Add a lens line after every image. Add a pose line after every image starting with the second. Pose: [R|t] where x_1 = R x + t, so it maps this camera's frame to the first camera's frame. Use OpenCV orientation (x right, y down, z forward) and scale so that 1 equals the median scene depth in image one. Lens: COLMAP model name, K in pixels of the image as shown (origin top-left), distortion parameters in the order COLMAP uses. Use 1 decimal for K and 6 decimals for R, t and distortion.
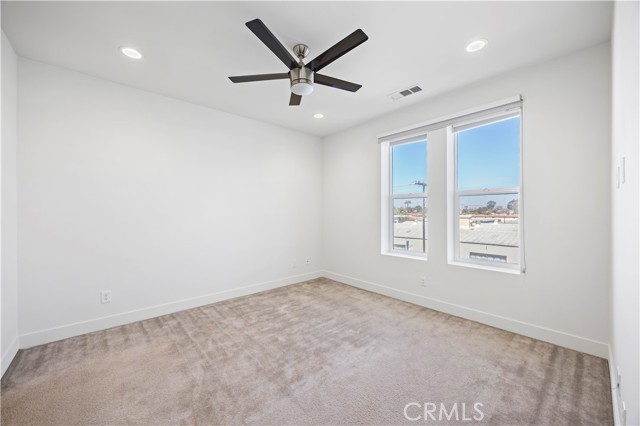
lens RADIAL K [[247.6, 0, 325.4], [0, 247.6, 211.4], [0, 0, 1]] dist [-0.006583, 0.001108]
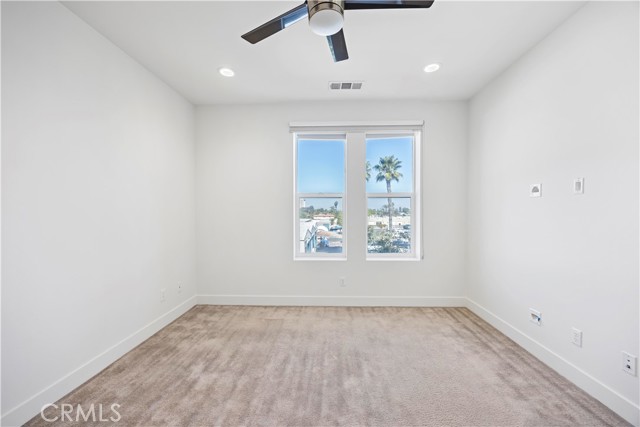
lens RADIAL K [[247.6, 0, 321.4], [0, 247.6, 214.7], [0, 0, 1]] dist [-0.006583, 0.001108]
pose [[0.692379, -0.007815, 0.721492, -0.455667], [-0.000411, 0.999937, 0.011226, 0.002255], [-0.721534, -0.008069, 0.692332, 0.437258]]
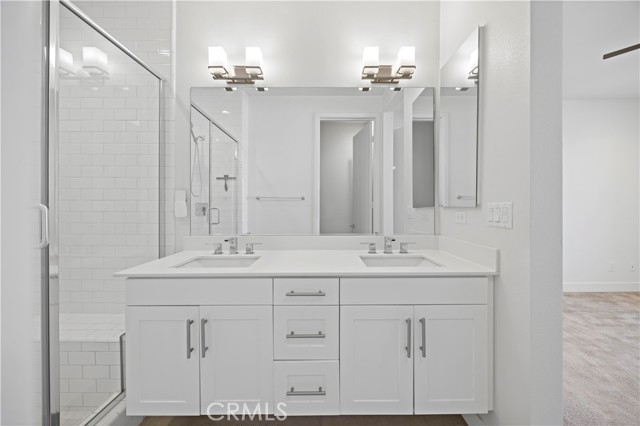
lens RADIAL K [[247.6, 0, 322.8], [0, 247.6, 212.9], [0, 0, 1]] dist [-0.006583, 0.001108]
pose [[0.739805, 0.005084, -0.672802, -0.435929], [0.003419, 0.999930, 0.011315, 0.036882], [0.672813, -0.010671, 0.739736, -0.328341]]
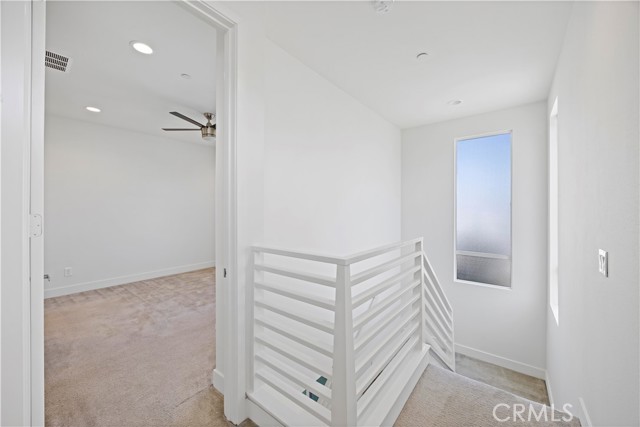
lens RADIAL K [[247.6, 0, 322.8], [0, 247.6, 210.3], [0, 0, 1]] dist [-0.006583, 0.001108]
pose [[0.986130, 0.000423, 0.165973, 0.297391], [-0.000661, 0.999999, 0.001381, -0.007099], [-0.165972, -0.001471, 0.986129, -0.603171]]
